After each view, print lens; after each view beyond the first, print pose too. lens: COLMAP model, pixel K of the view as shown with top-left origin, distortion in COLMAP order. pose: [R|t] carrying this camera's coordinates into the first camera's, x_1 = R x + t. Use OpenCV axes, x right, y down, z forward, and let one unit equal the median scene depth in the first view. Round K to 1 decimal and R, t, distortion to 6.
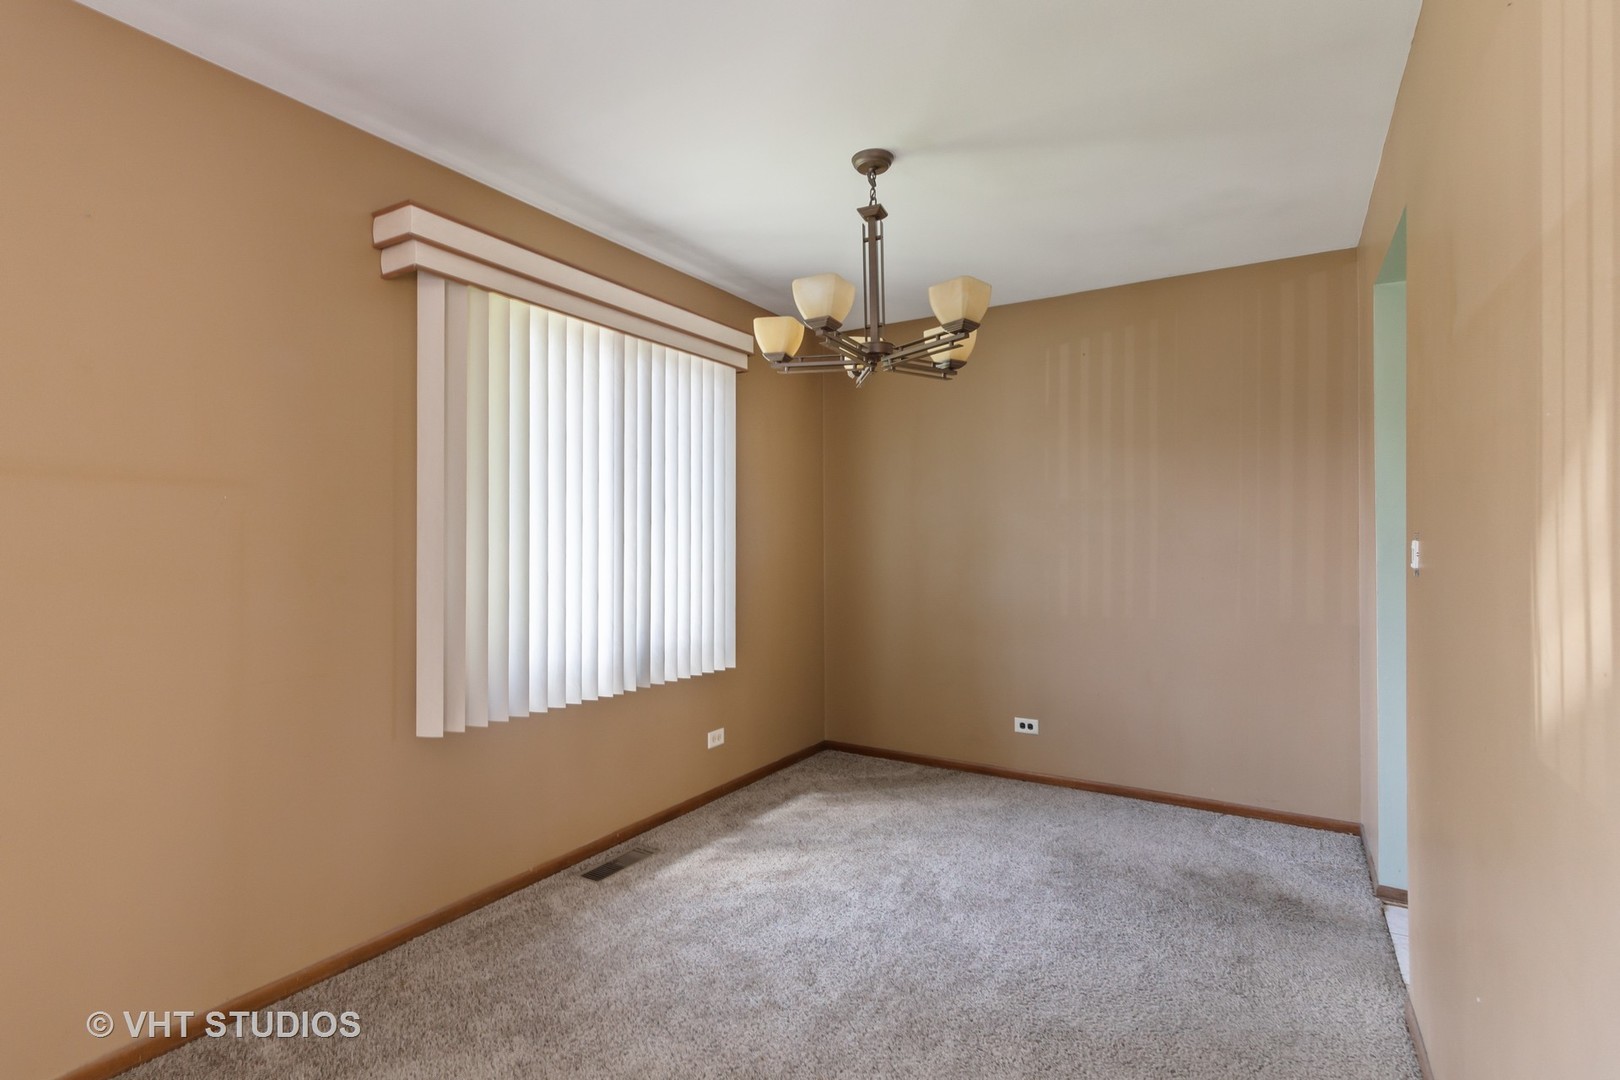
lens RADIAL K [[795.7, 0, 807.1], [0, 795.7, 521.5], [0, 0, 1]] dist [0.001323, 0.000216]
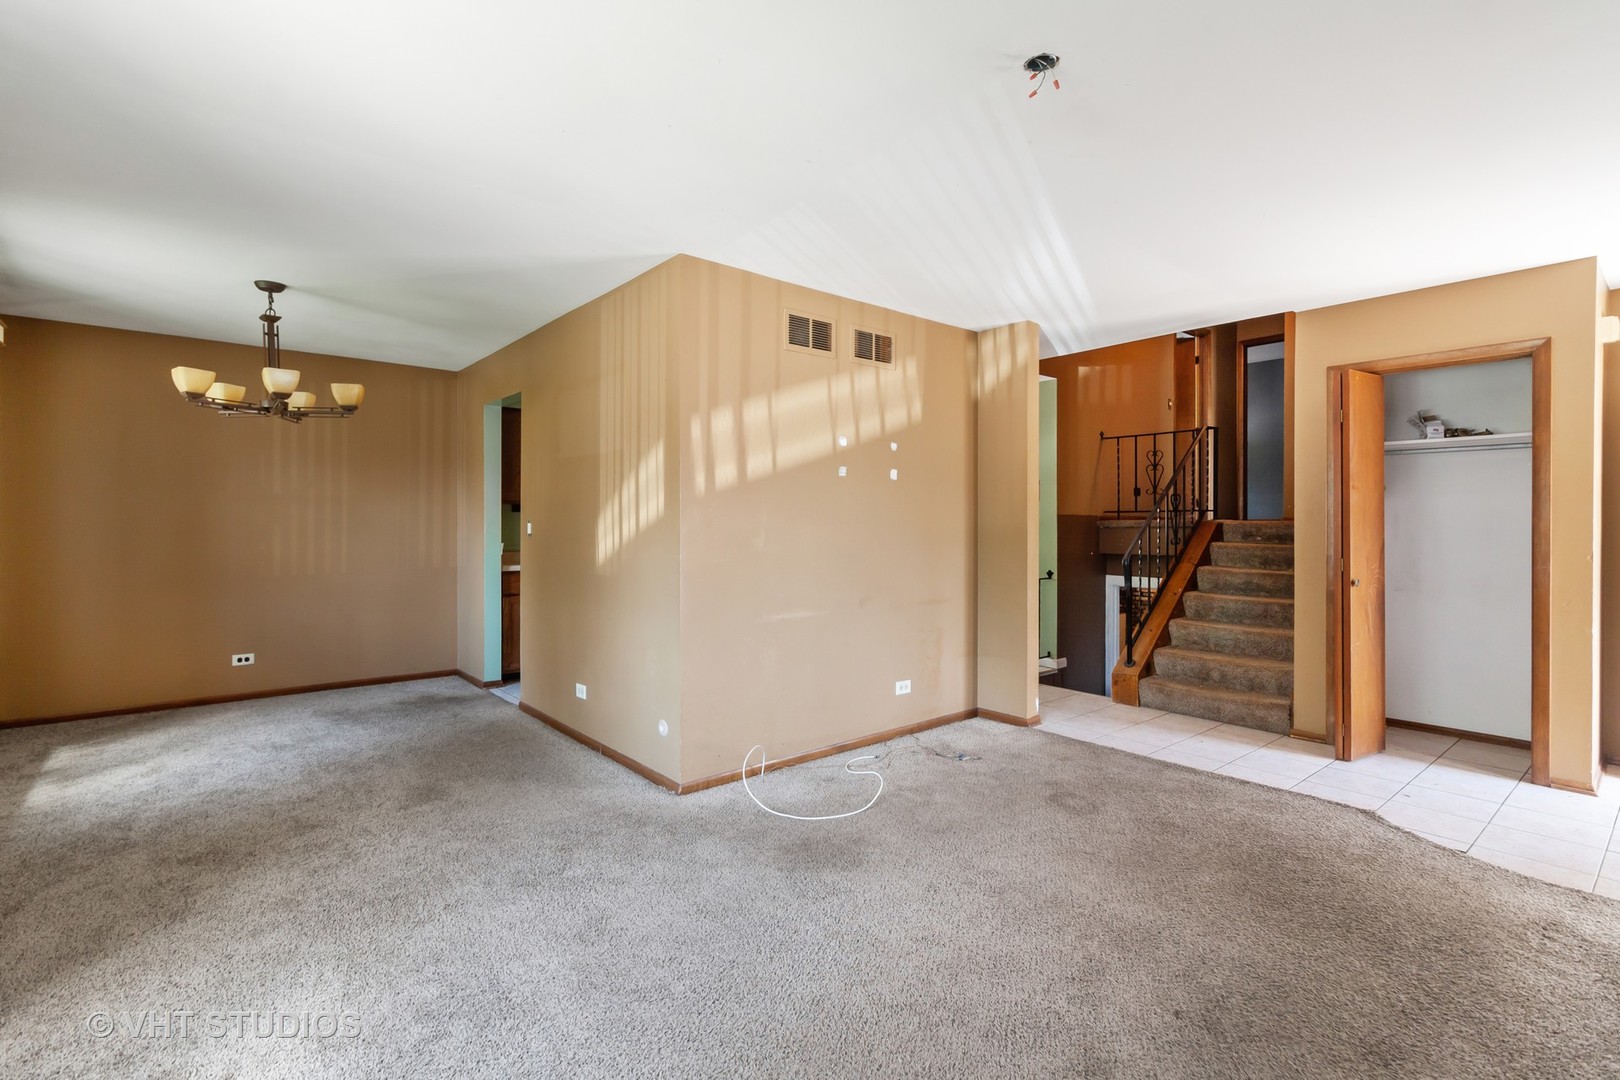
lens RADIAL K [[745.0, 0, 806.6], [0, 745.0, 553.1], [0, 0, 1]] dist [0.001873, 0.000325]
pose [[0.323838, -0.043273, 0.945123, -1.010400], [-0.011478, 0.998700, 0.049659, 0.000842], [-0.946043, -0.026929, 0.322920, -0.526676]]
